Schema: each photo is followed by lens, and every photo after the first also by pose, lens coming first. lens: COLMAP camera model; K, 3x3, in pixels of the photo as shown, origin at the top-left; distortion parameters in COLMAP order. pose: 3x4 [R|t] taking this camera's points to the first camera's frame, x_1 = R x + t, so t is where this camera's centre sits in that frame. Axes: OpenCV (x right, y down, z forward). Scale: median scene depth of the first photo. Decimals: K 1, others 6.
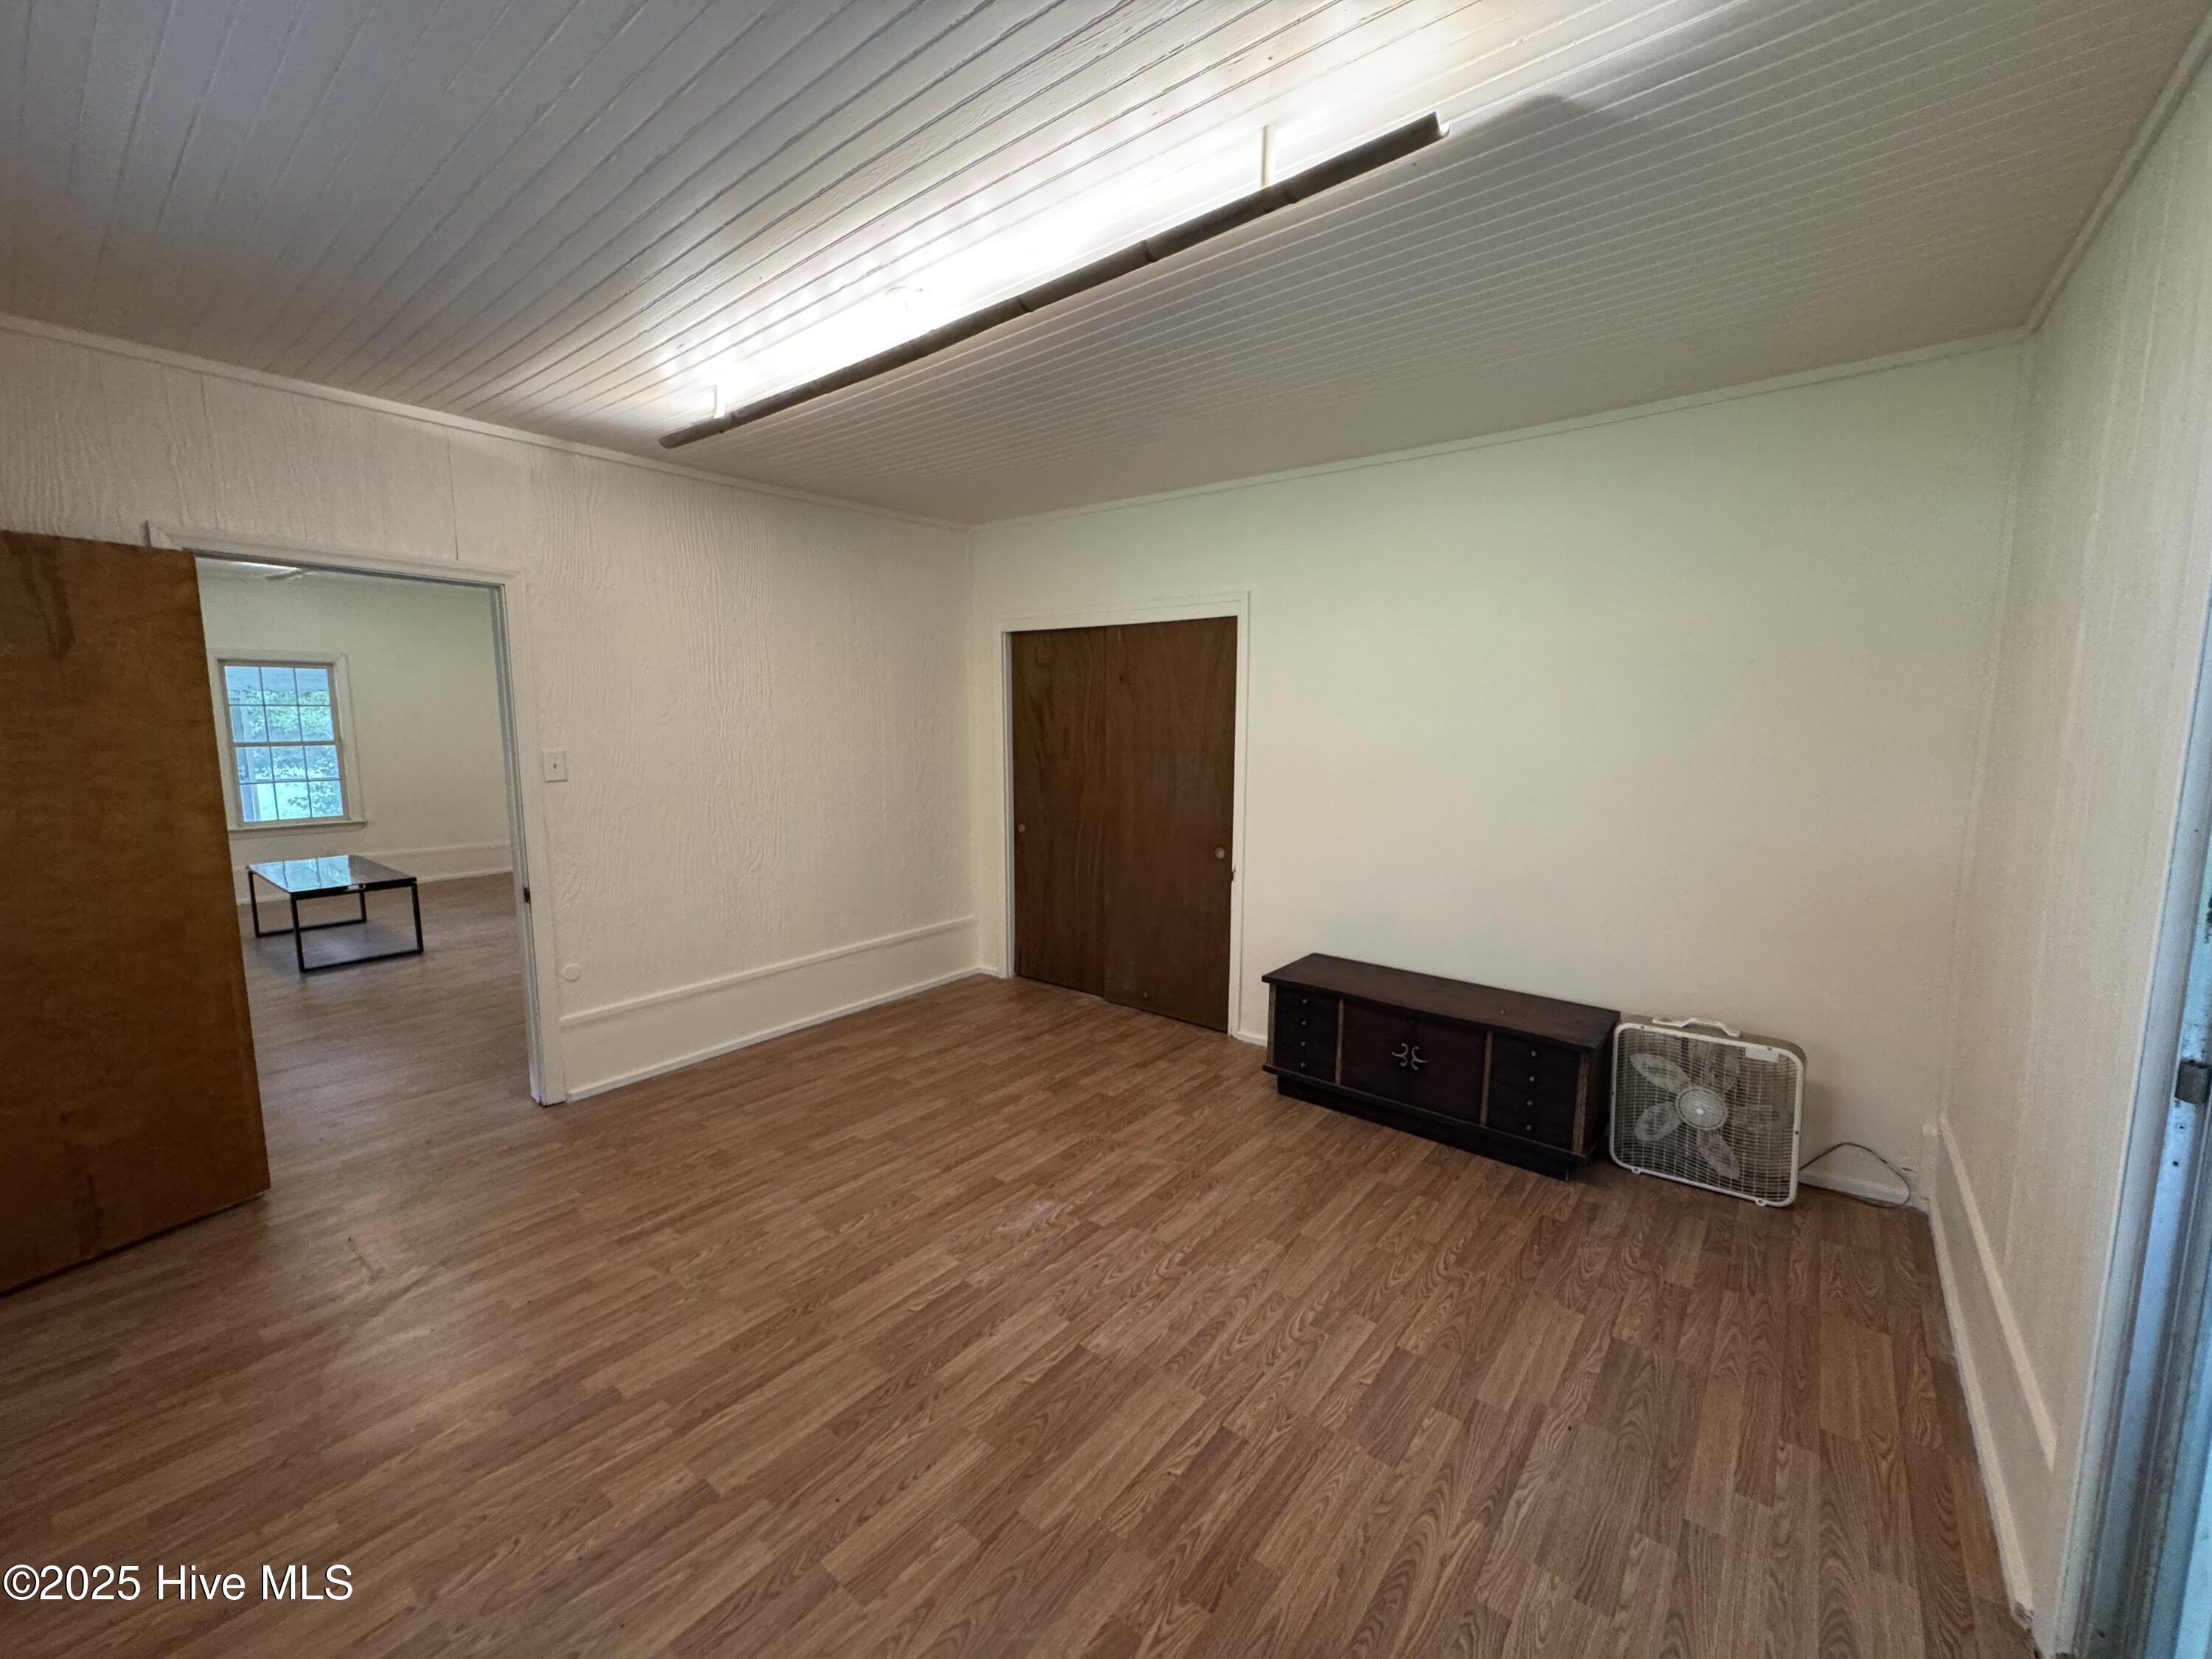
lens RADIAL K [[886.1, 0, 1103.2], [0, 886.1, 825.4], [0, 0, 1]] dist [0.000636, -0.000155]
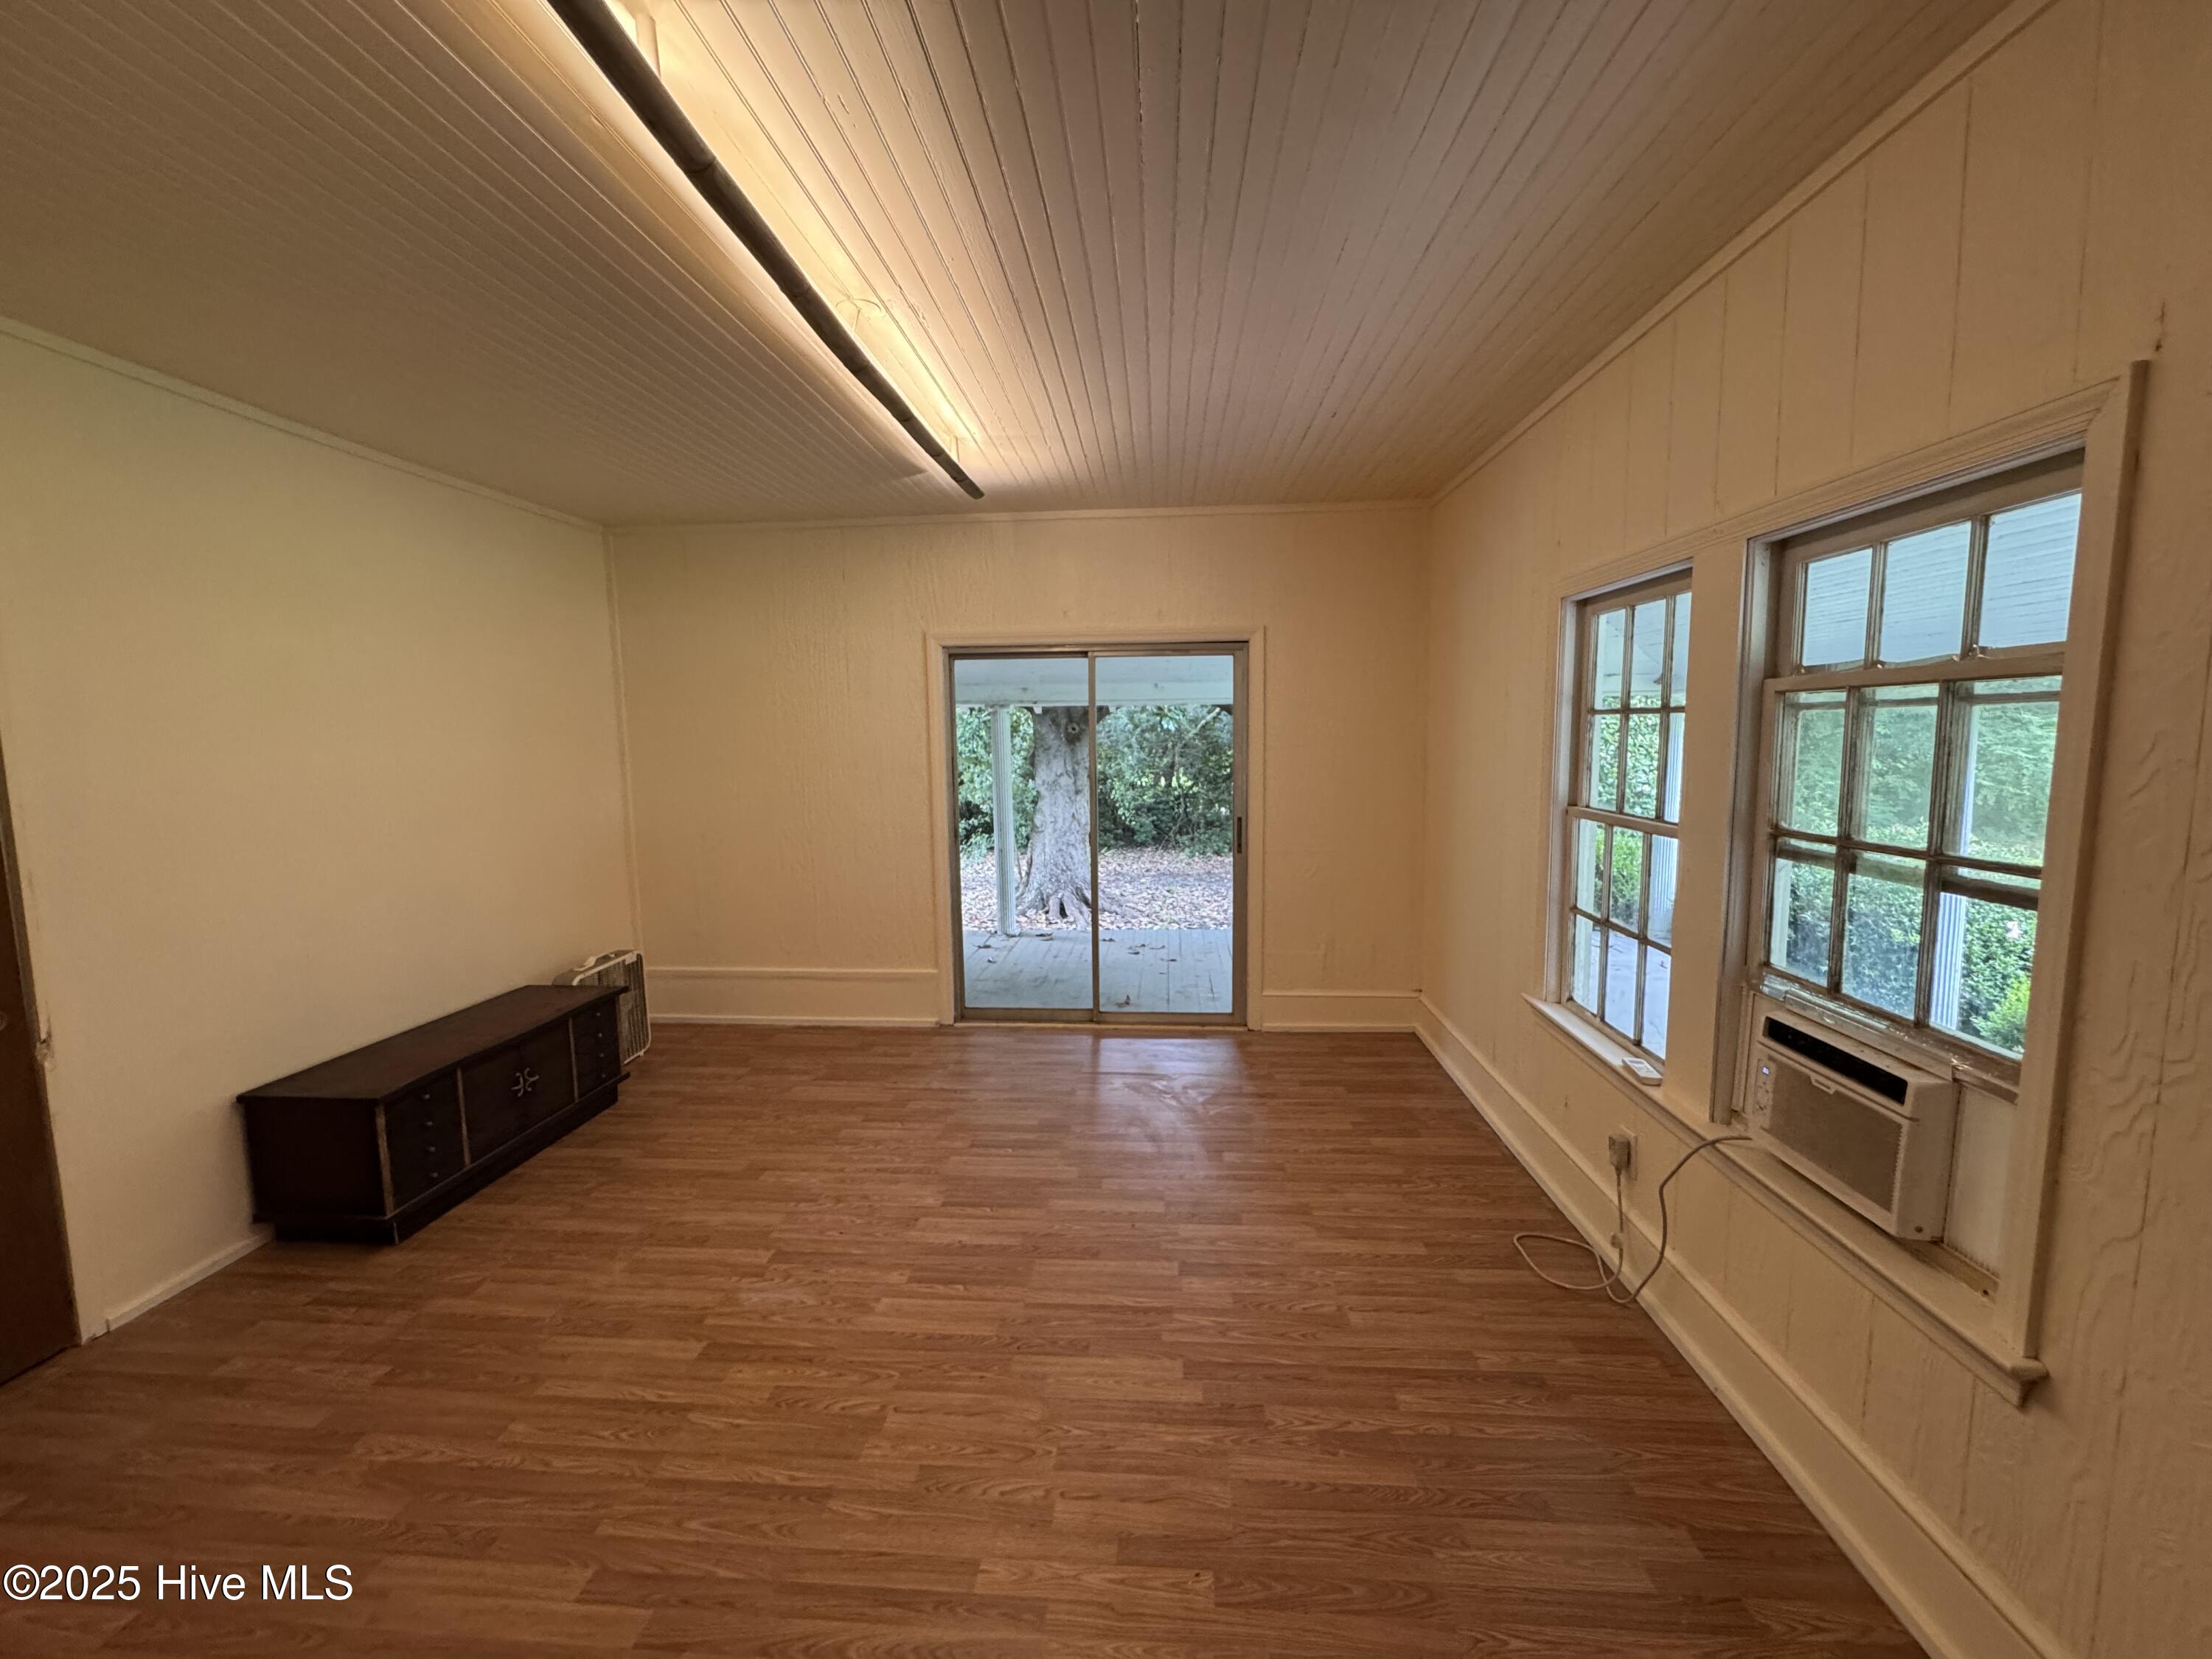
lens RADIAL K [[886.1, 0, 1103.3], [0, 886.1, 823.9], [0, 0, 1]] dist [0.000636, -0.000155]
pose [[-0.565512, -0.078295, 0.821015, -1.158911], [0.116564, 0.977903, 0.173546, -0.169994], [-0.816461, 0.193843, -0.543890, 1.351463]]
